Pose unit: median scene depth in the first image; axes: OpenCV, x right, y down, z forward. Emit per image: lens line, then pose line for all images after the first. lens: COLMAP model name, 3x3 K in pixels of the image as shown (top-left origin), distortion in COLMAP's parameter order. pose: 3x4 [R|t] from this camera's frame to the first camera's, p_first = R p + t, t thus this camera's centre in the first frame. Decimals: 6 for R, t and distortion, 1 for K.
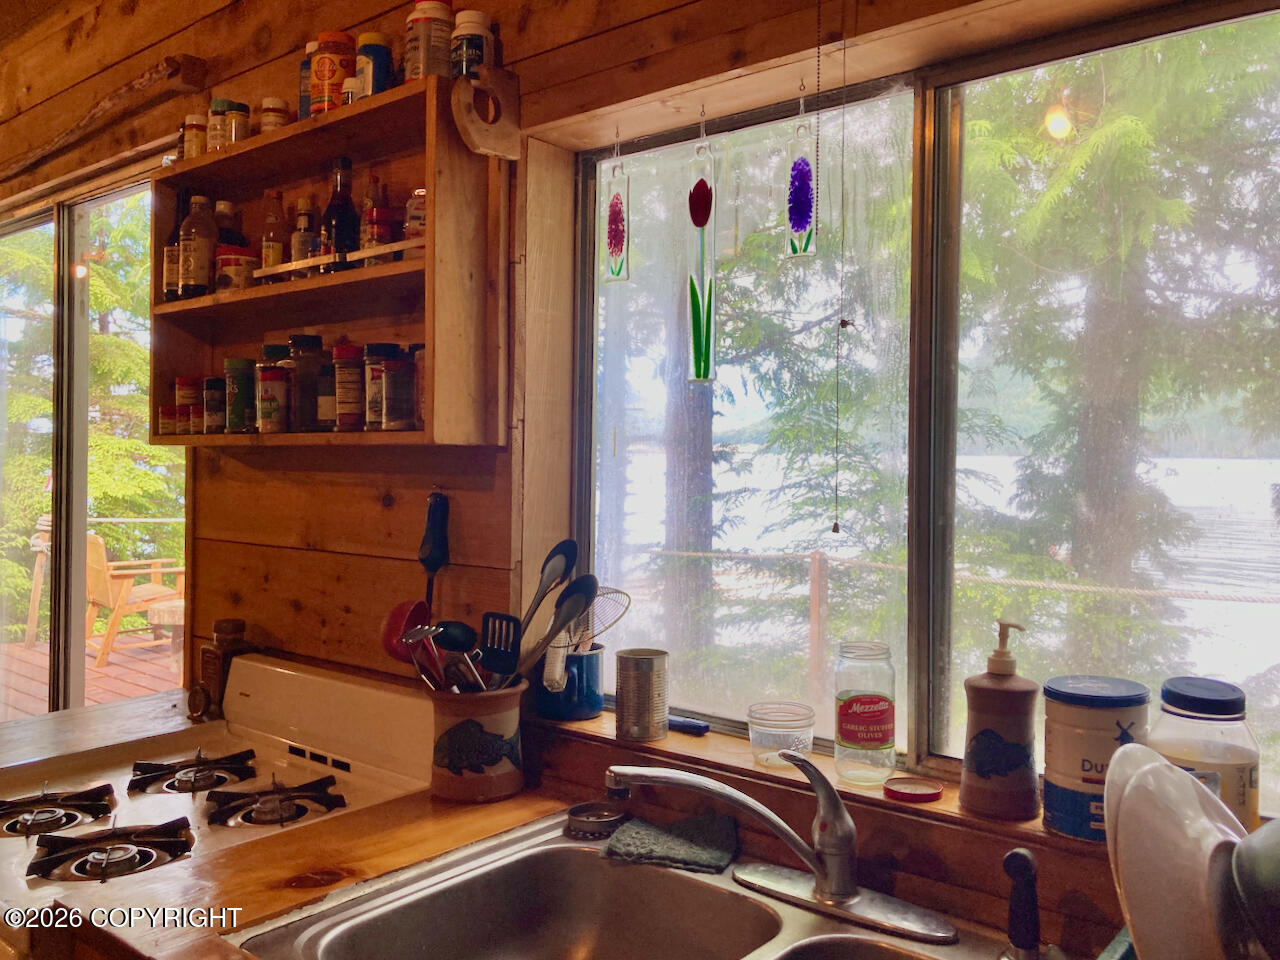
lens RADIAL K [[1049.8, 0, 649.0], [0, 1049.8, 467.9], [0, 0, 1]] dist [0.026231, -0.036184]
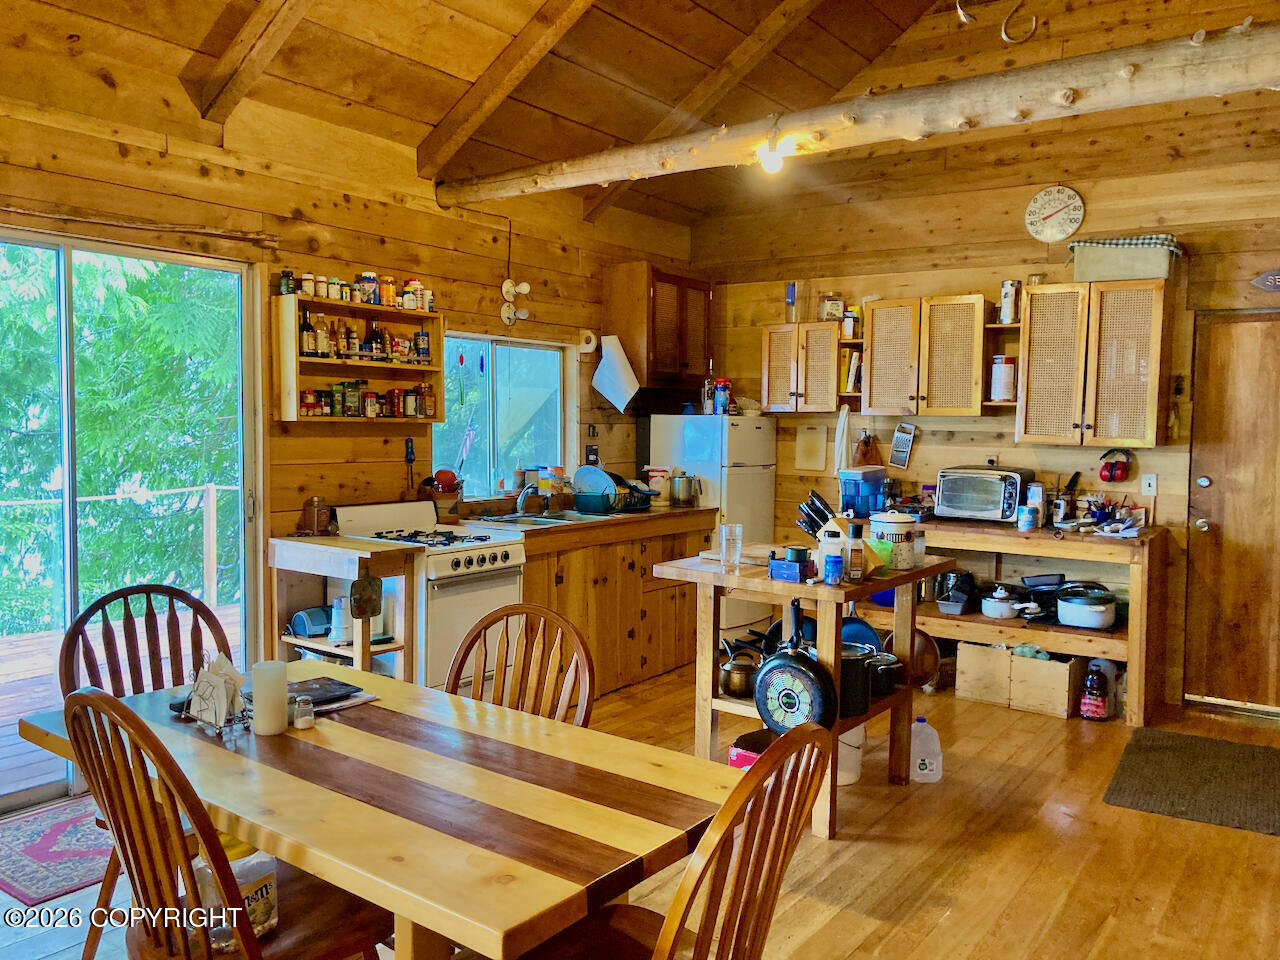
lens RADIAL K [[1049.8, 0, 633.5], [0, 1049.8, 487.7], [0, 0, 1]] dist [0.026231, -0.036184]
pose [[-0.078865, -0.062419, 0.994929, -3.277388], [0.001848, 0.998027, 0.062760, -0.022566], [-0.996884, 0.006788, -0.078594, 0.583400]]
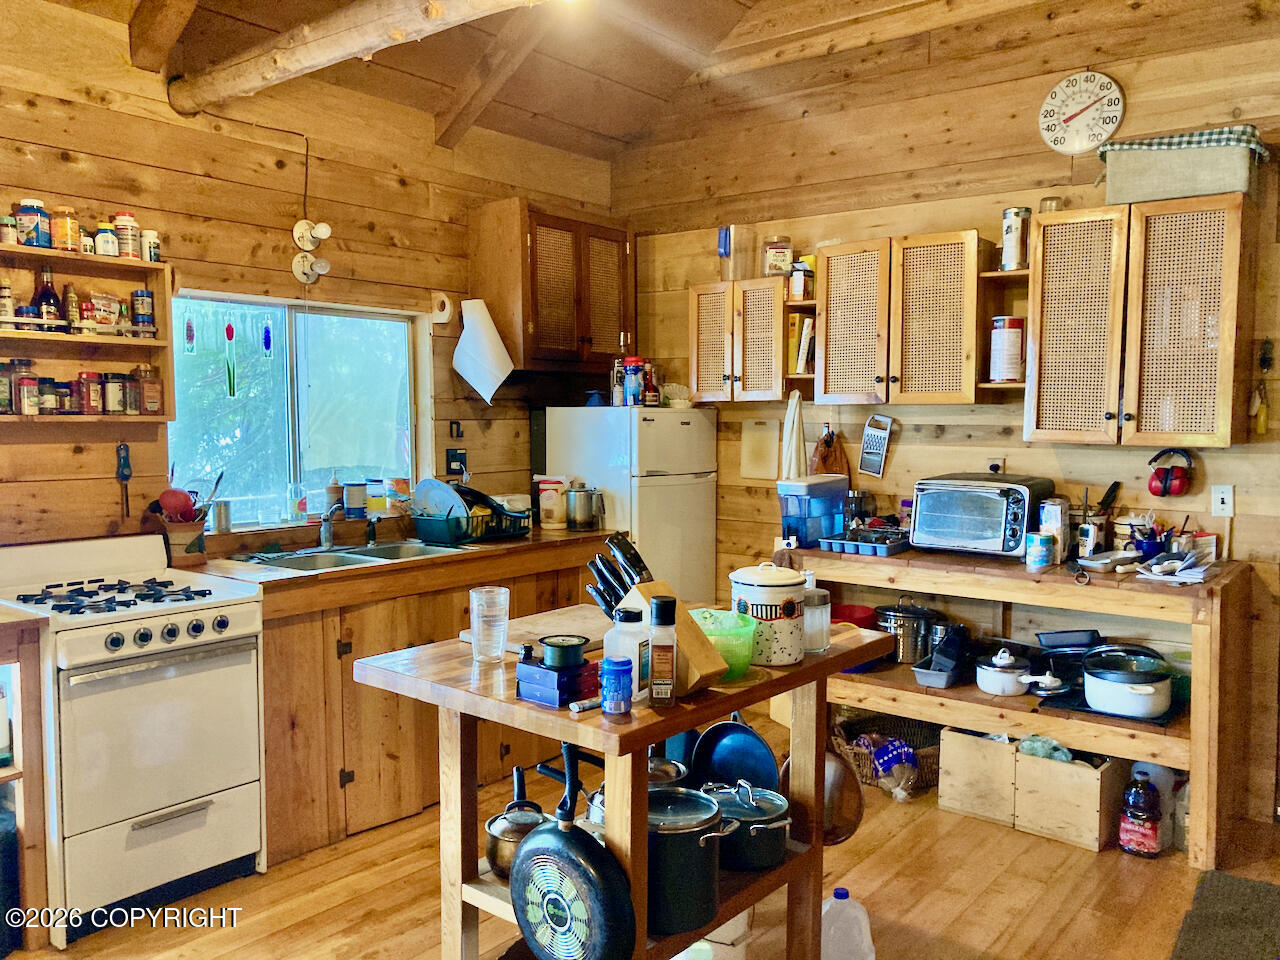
lens RADIAL K [[1049.8, 0, 649.5], [0, 1049.8, 483.7], [0, 0, 1]] dist [0.026231, -0.036184]
pose [[-0.028188, -0.063058, 0.997612, -2.331261], [0.013111, 0.997899, 0.063447, -0.017059], [-0.999517, 0.014868, -0.027302, -0.002050]]
